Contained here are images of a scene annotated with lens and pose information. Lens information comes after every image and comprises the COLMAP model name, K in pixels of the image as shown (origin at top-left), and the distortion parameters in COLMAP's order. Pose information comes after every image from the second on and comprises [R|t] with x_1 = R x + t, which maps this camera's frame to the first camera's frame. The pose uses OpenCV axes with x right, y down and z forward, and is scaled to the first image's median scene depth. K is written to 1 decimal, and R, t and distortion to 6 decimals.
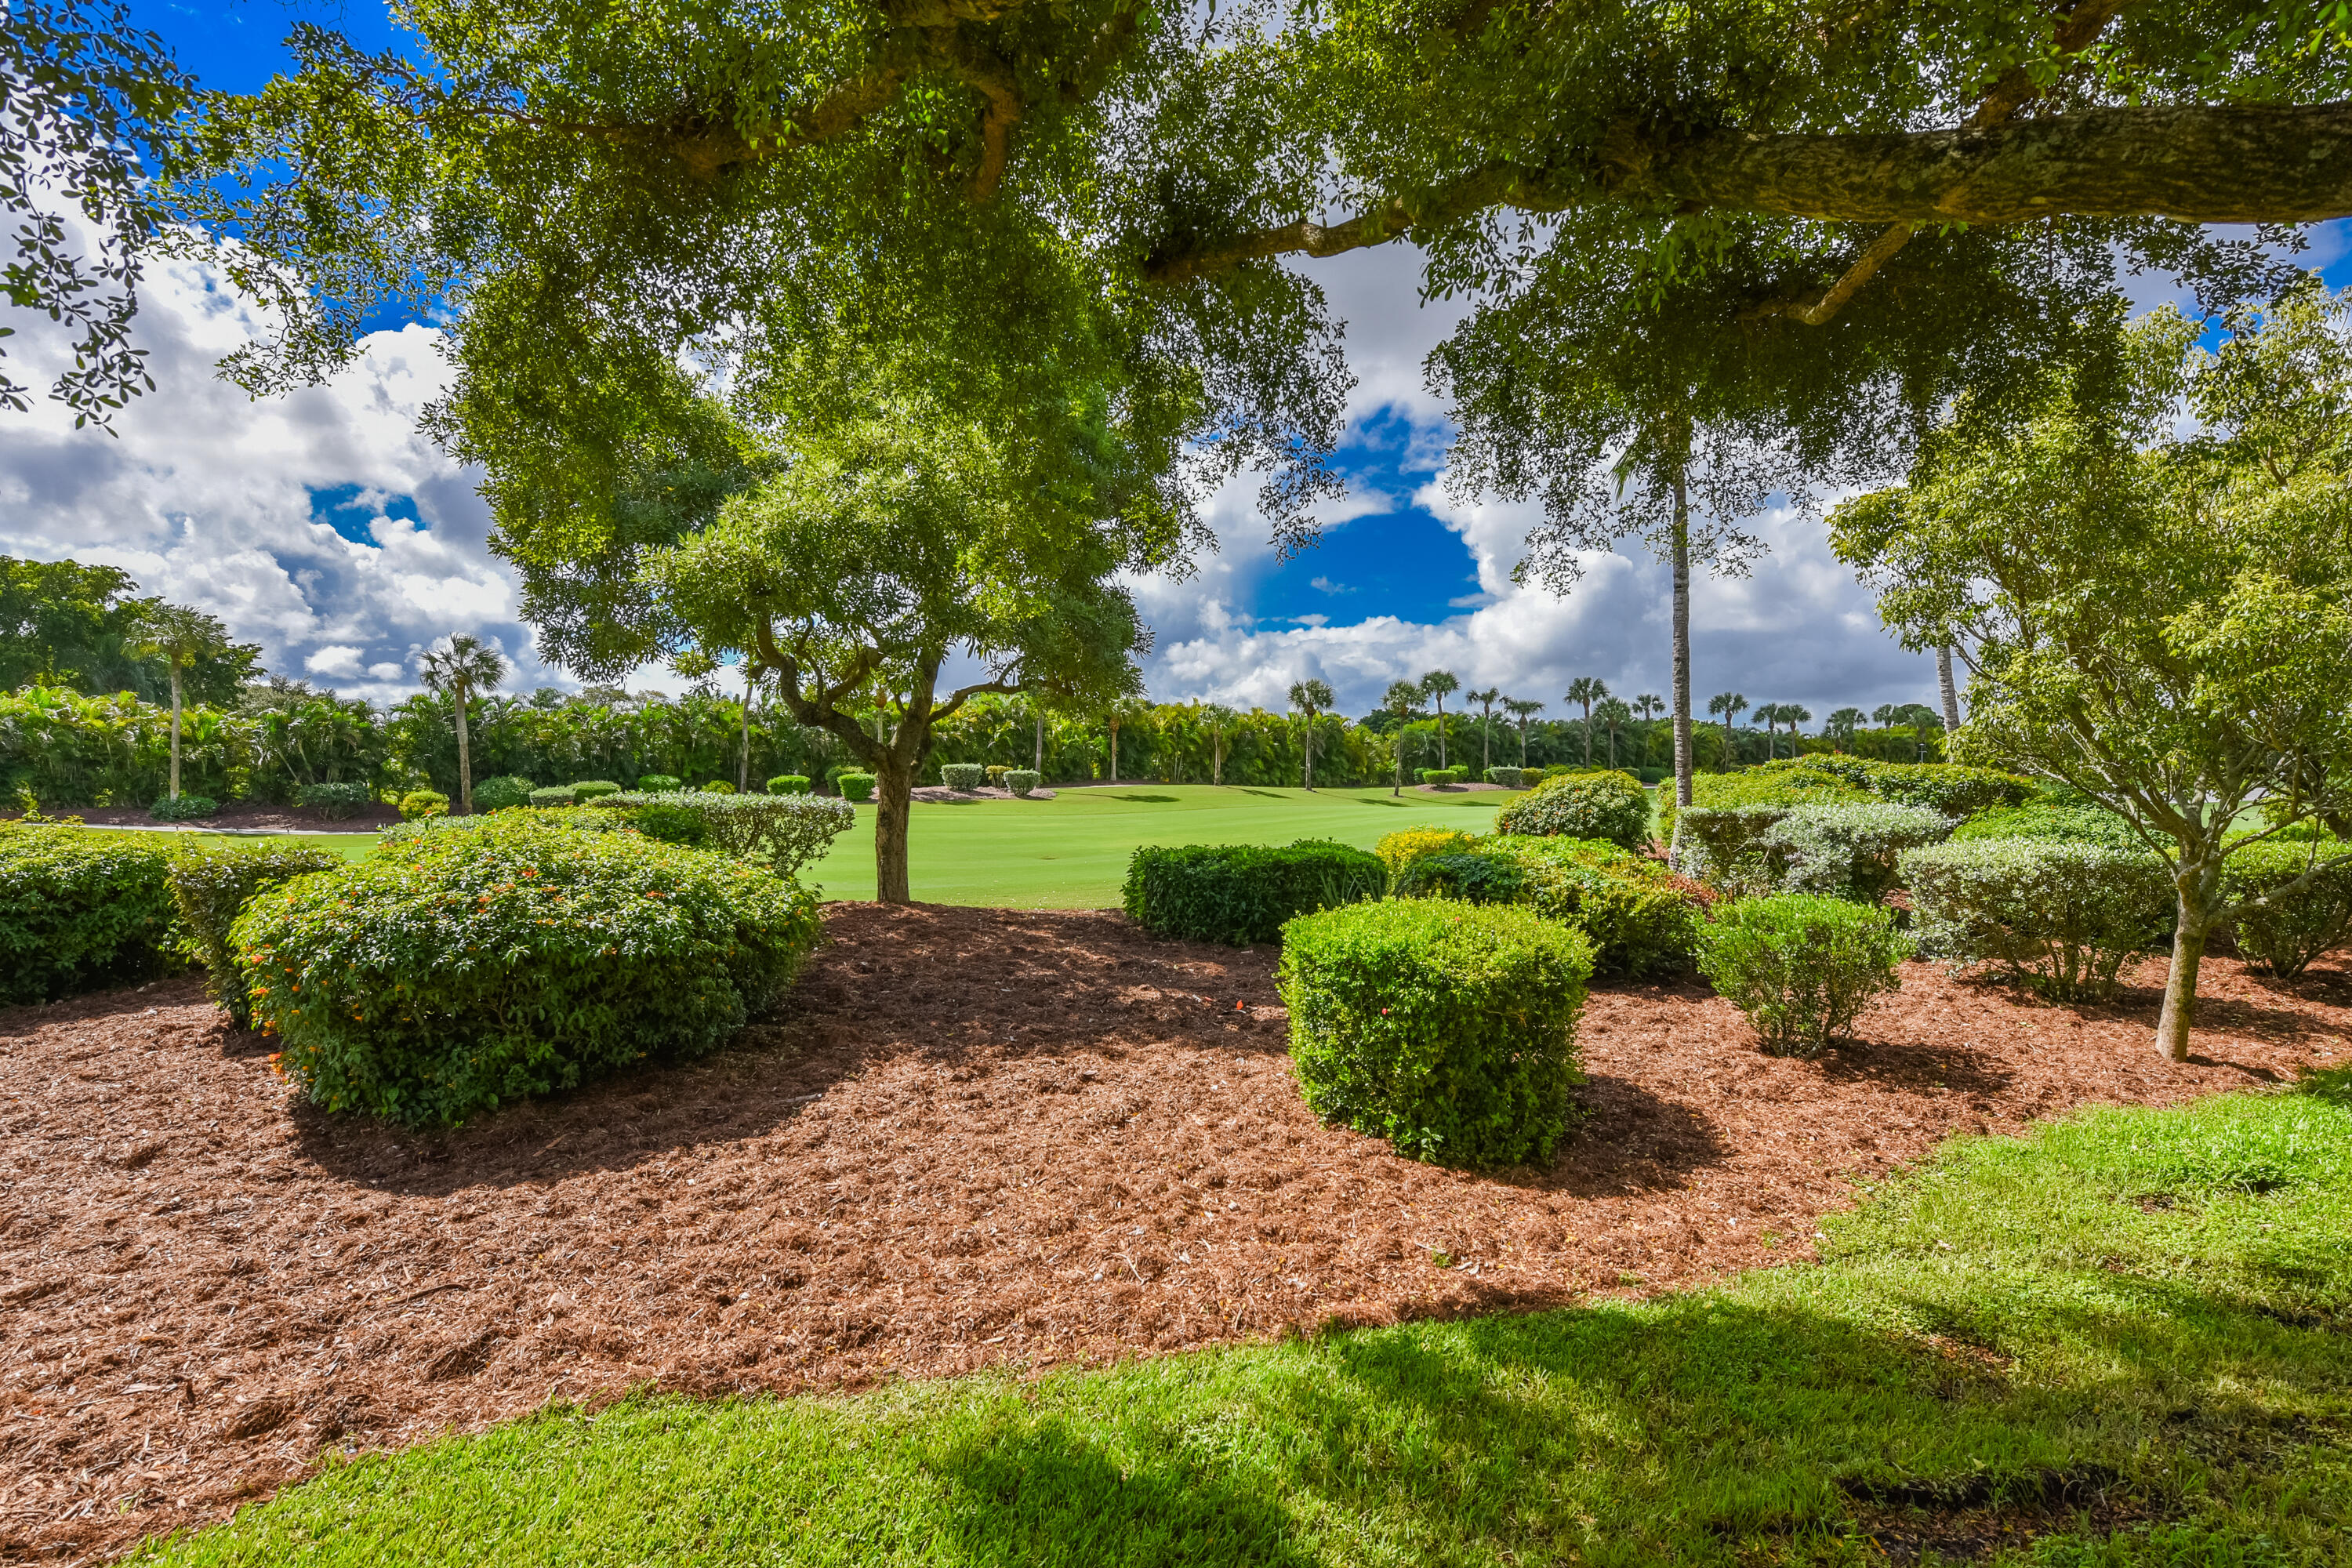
lens RADIAL K [[1111.9, 0, 1184.2], [0, 1111.9, 786.4], [0, 0, 1]] dist [0.008997, -0.002110]
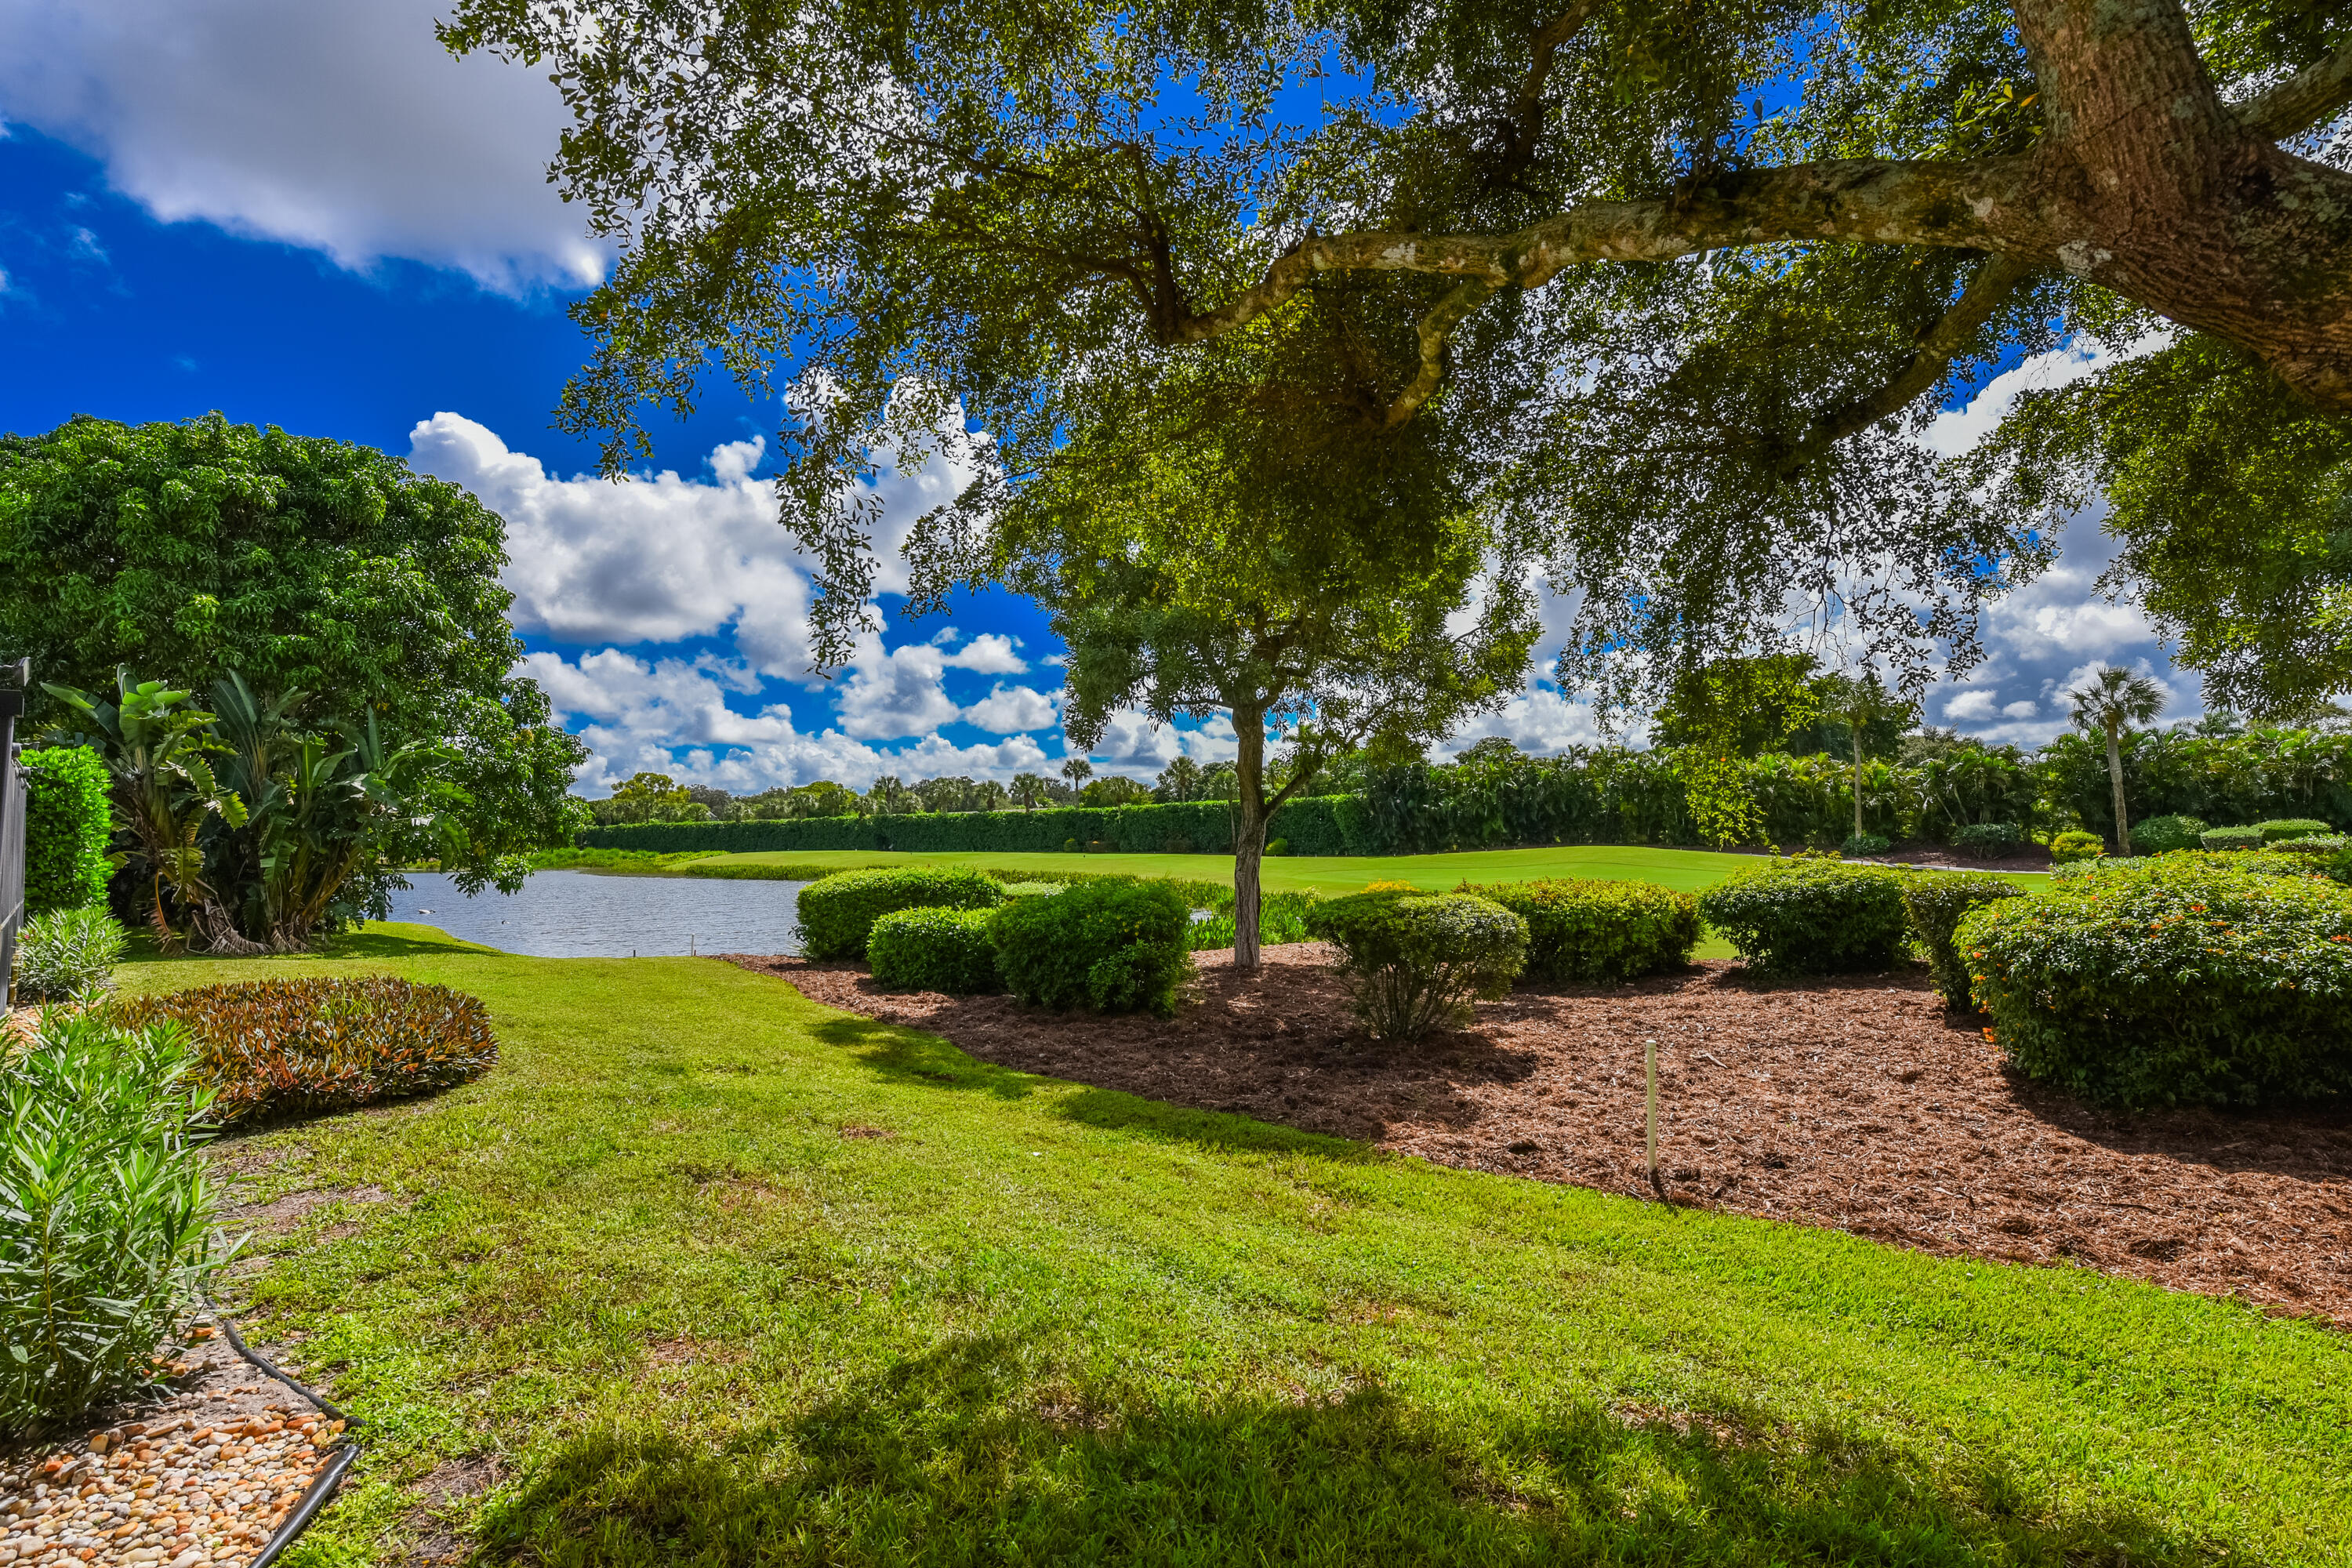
lens RADIAL K [[1111.9, 0, 1185.0], [0, 1111.9, 786.2], [0, 0, 1]] dist [0.008997, -0.002110]
pose [[0.298175, -0.038539, -0.953733, 0.177968], [0.005018, 0.999234, -0.038808, -0.007582], [0.954498, 0.006786, 0.298140, -0.295031]]
